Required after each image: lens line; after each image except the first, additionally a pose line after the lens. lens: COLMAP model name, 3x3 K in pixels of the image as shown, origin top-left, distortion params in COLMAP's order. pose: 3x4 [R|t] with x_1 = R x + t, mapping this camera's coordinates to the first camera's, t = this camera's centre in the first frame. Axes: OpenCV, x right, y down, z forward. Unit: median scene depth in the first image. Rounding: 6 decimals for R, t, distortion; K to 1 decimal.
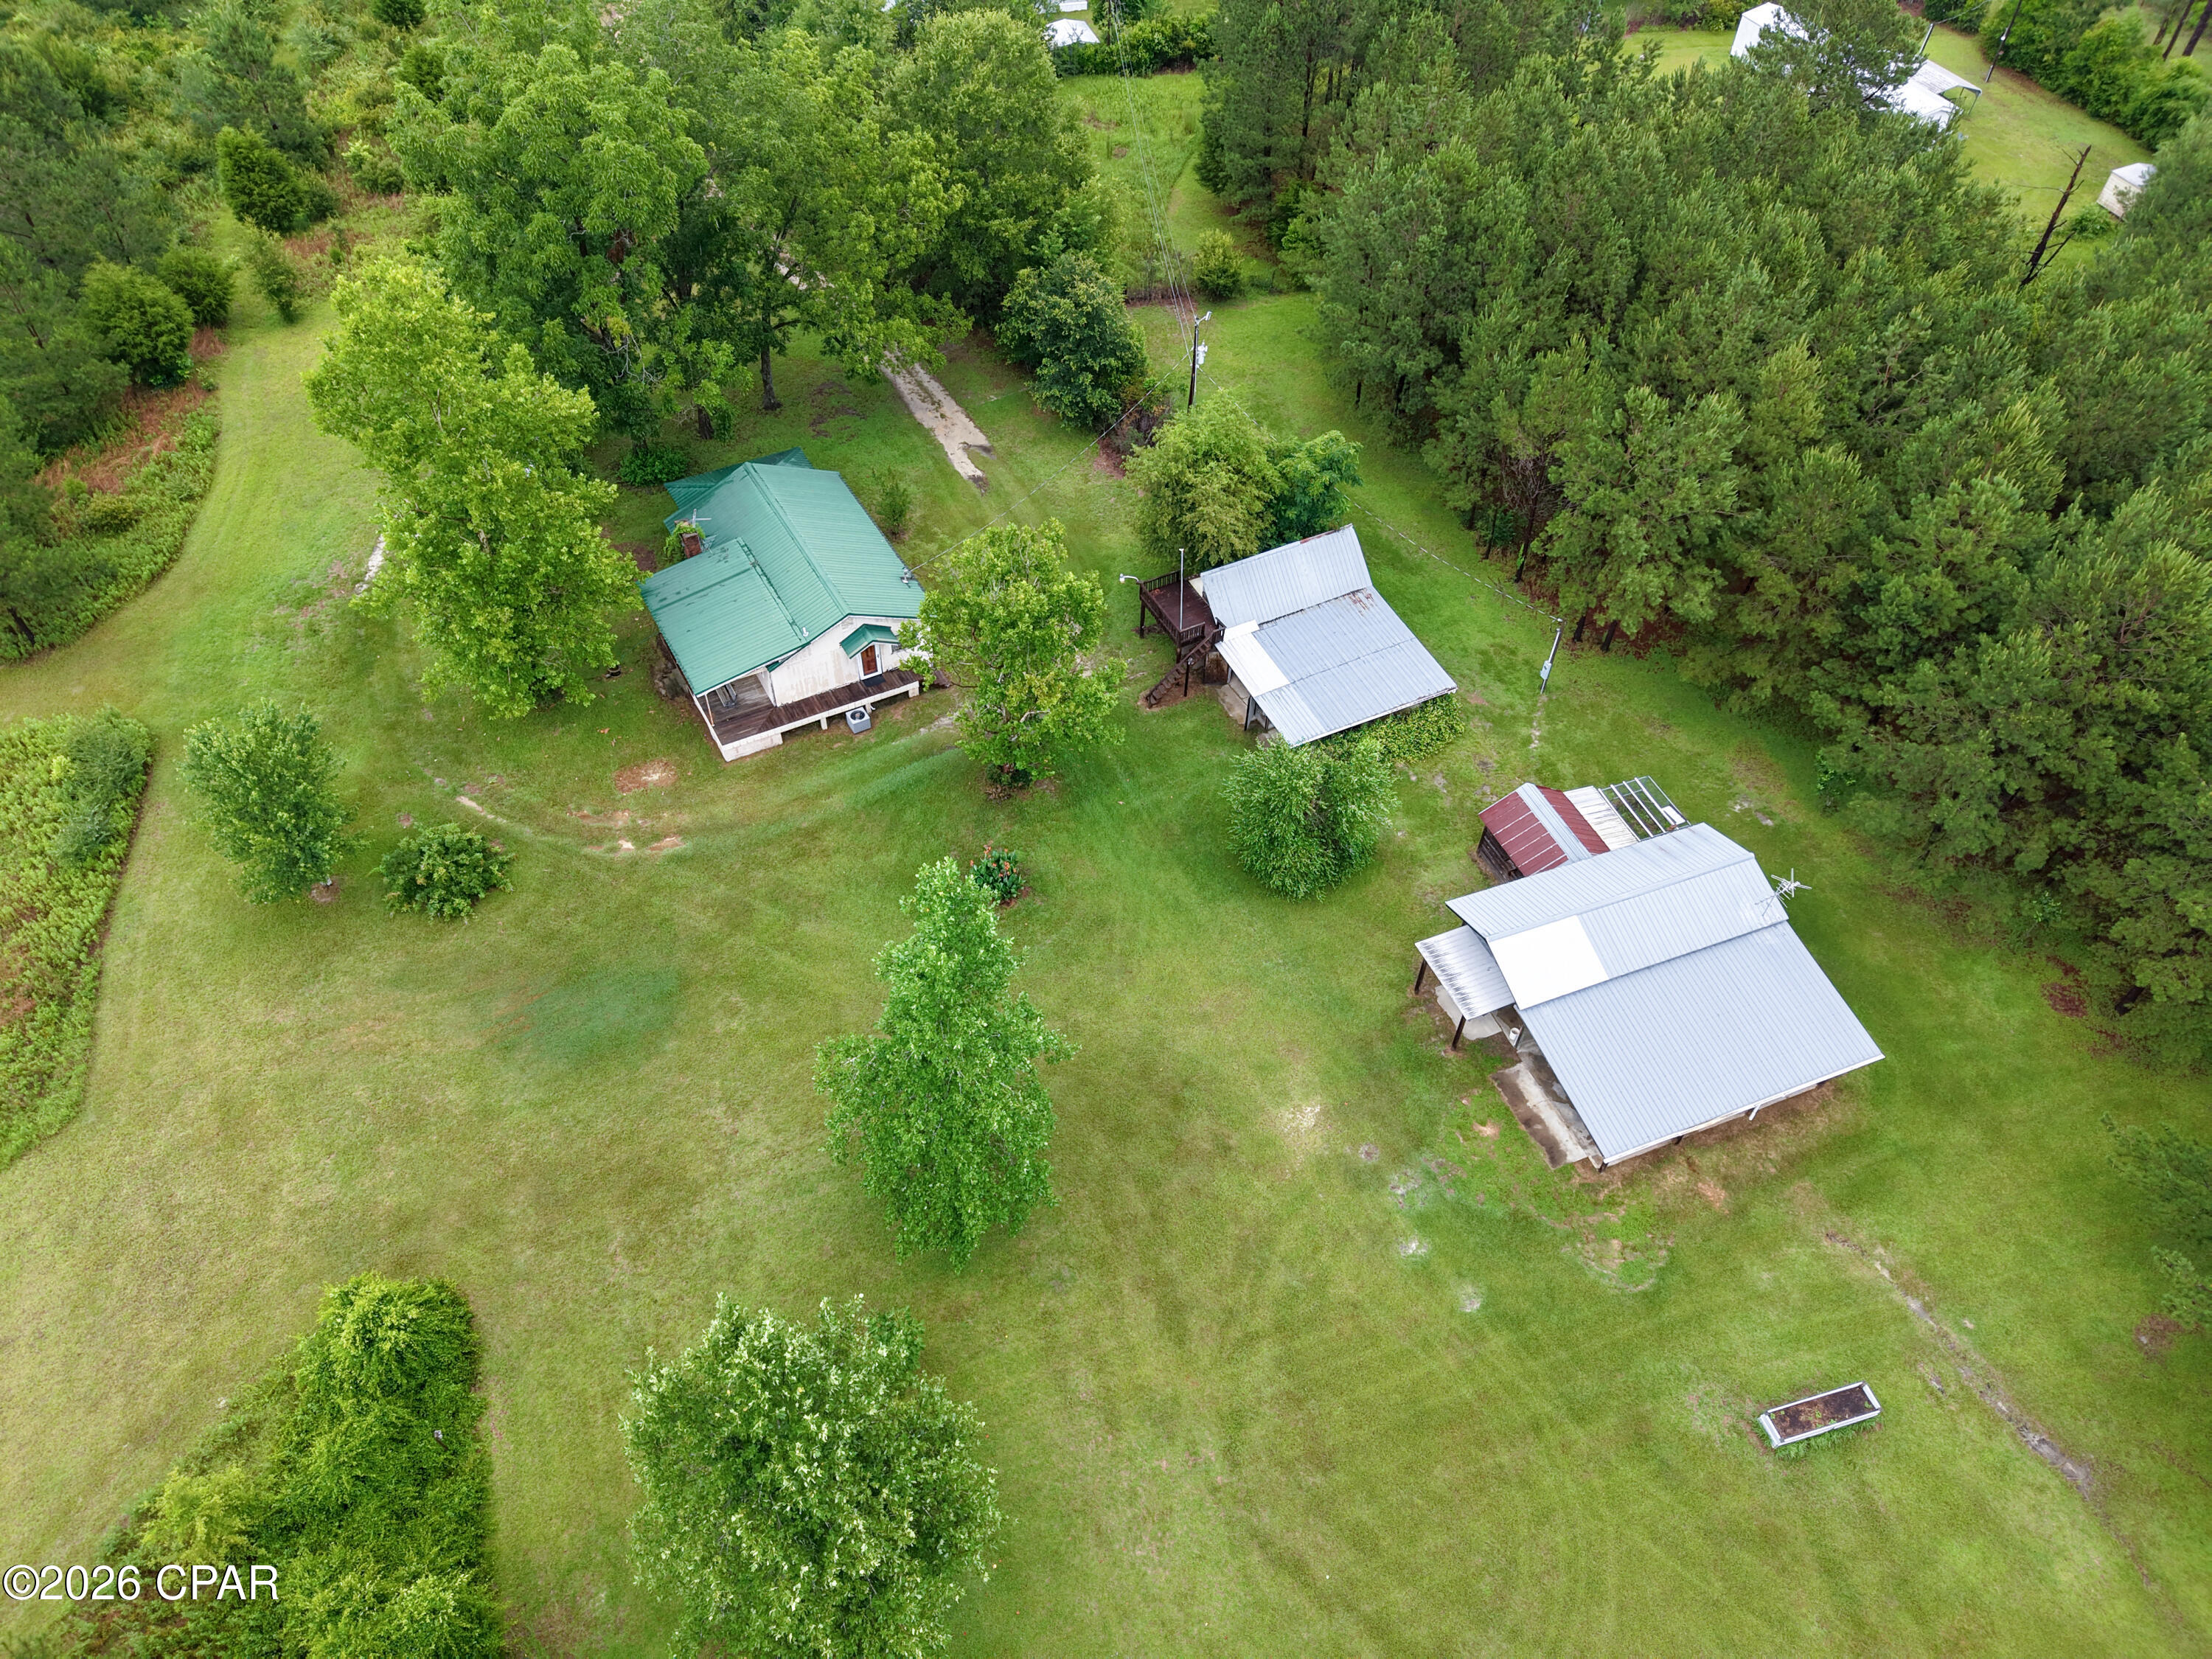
lens RADIAL K [[1643.8, 0, 1106.0], [0, 1643.8, 829.5], [0, 0, 1]] dist [-0.004583, -0.004647]
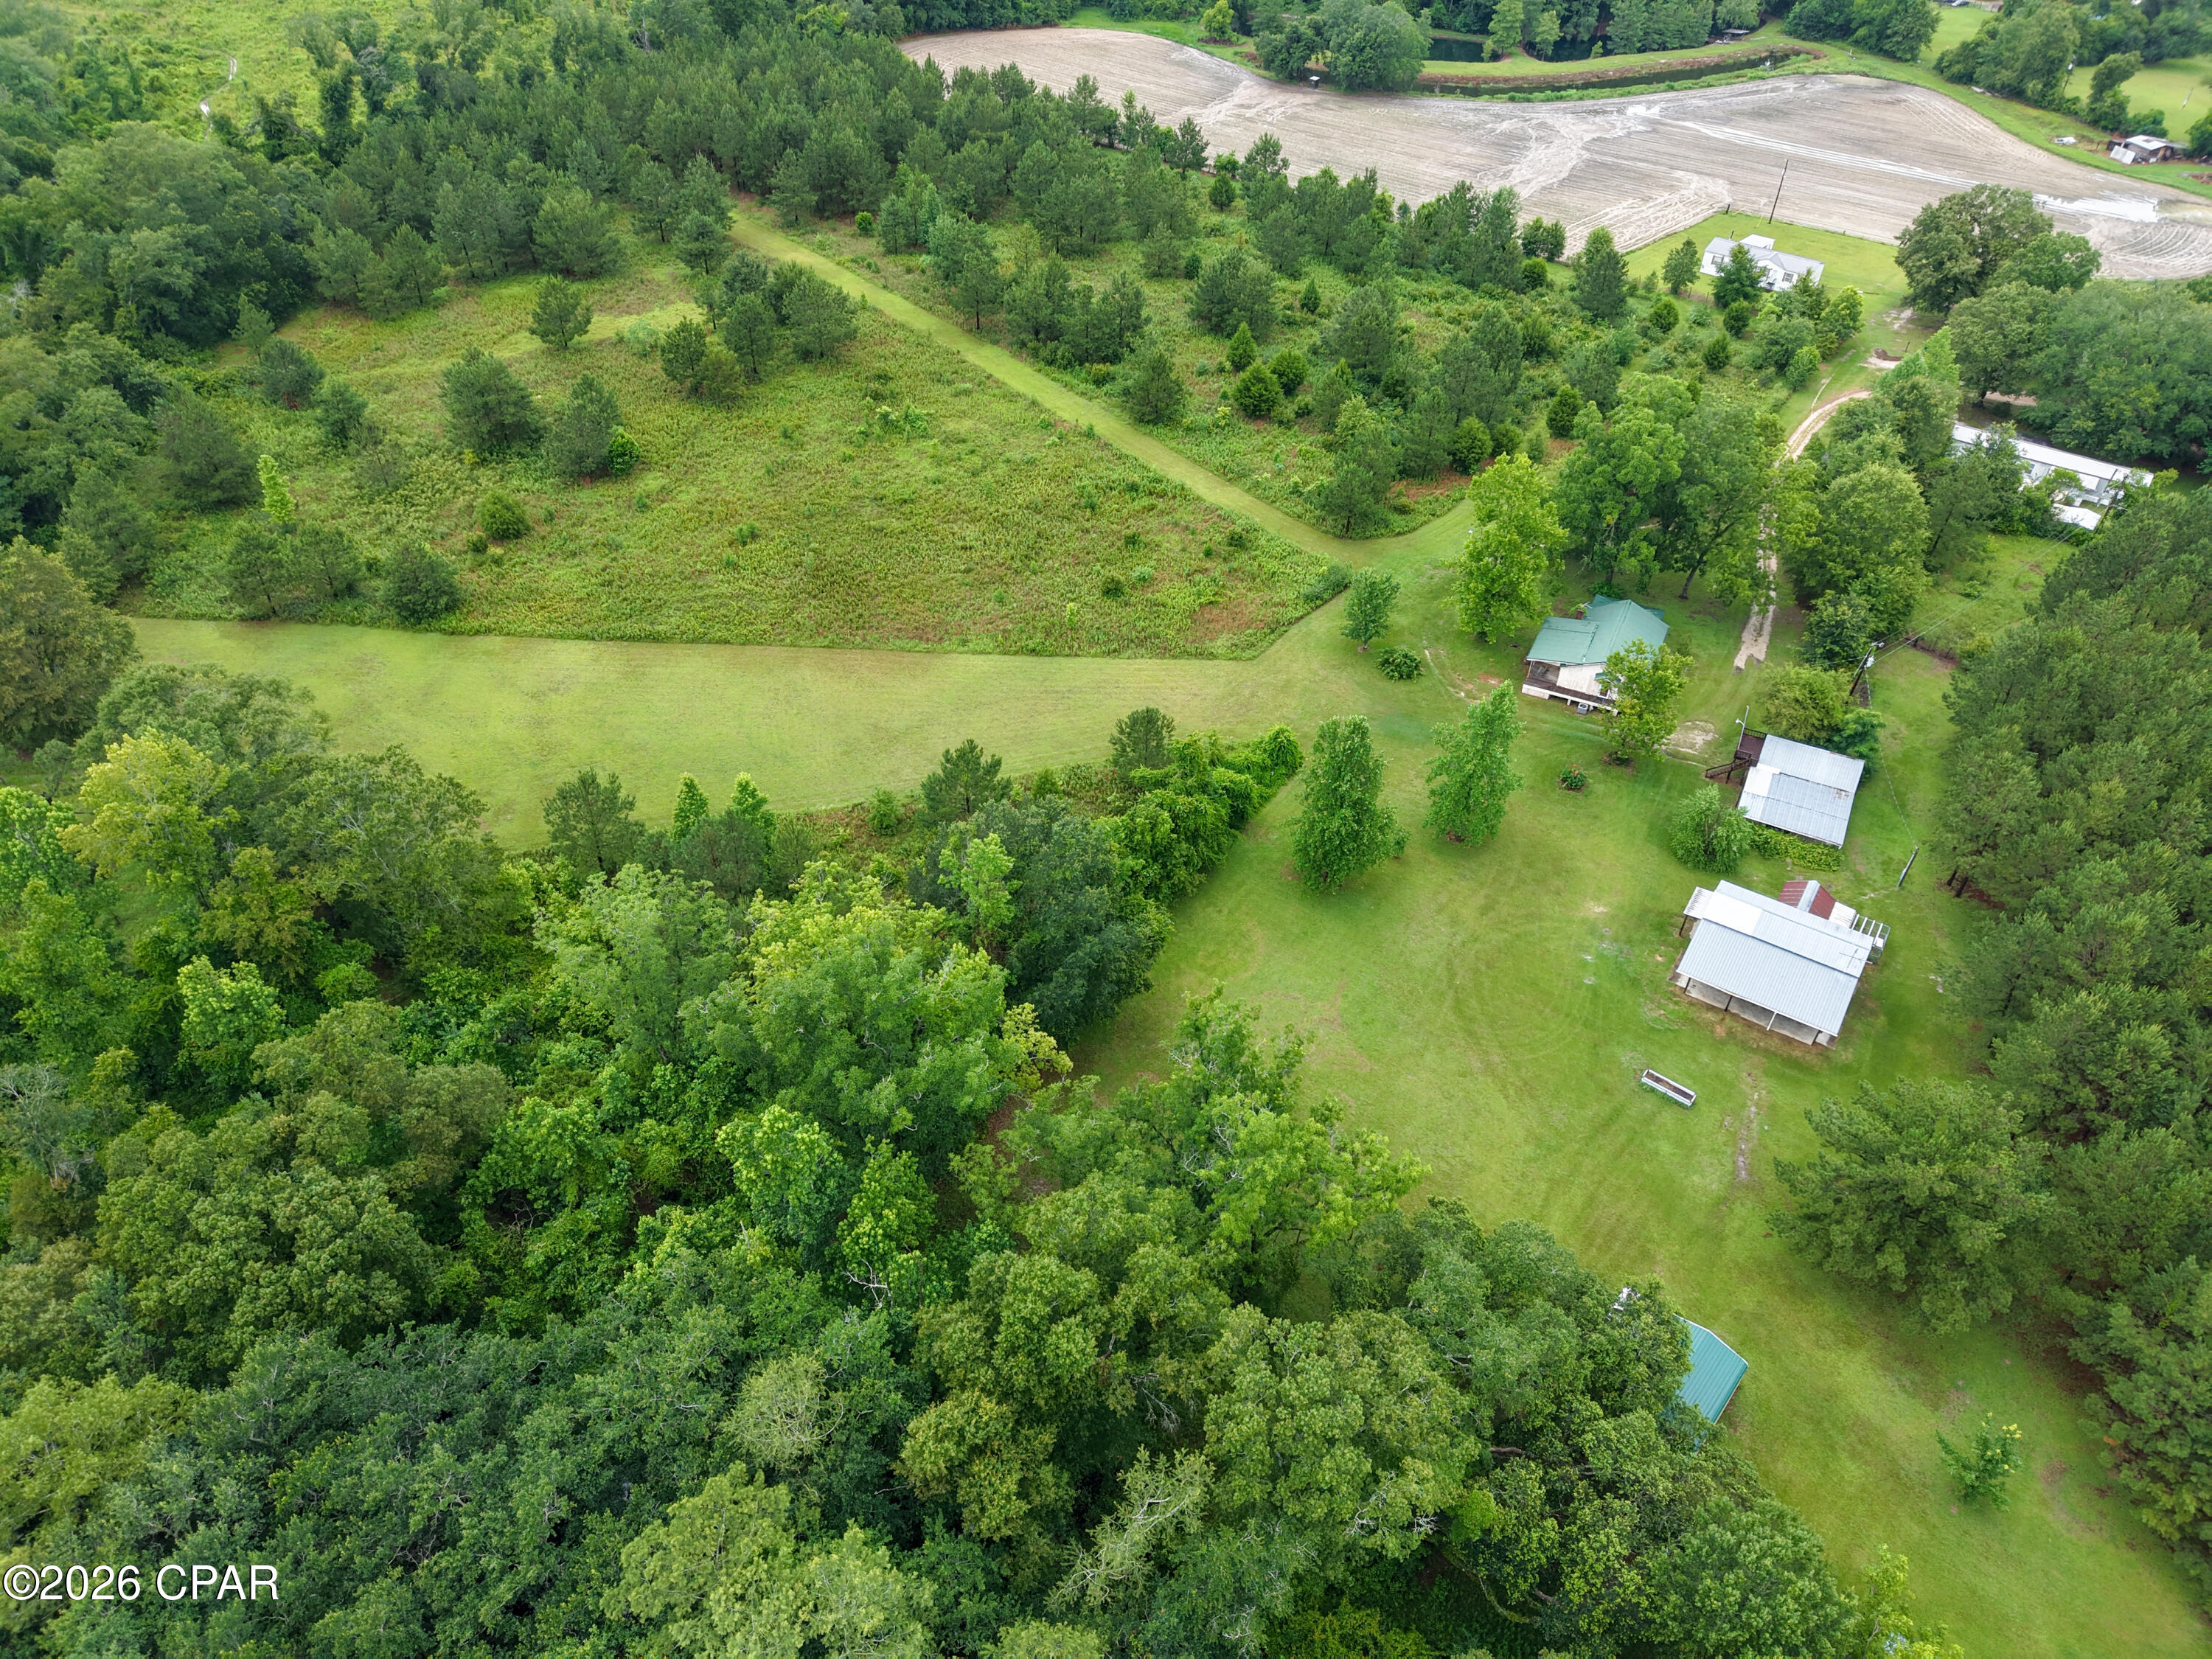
lens RADIAL K [[1643.8, 0, 1106.0], [0, 1643.8, 829.5], [0, 0, 1]] dist [-0.004583, -0.004647]
pose [[0.598299, 0.506008, -0.621284, 0.947725], [-0.583175, 0.806721, 0.095438, 0.234483], [0.549496, 0.305216, 0.777752, -1.057046]]
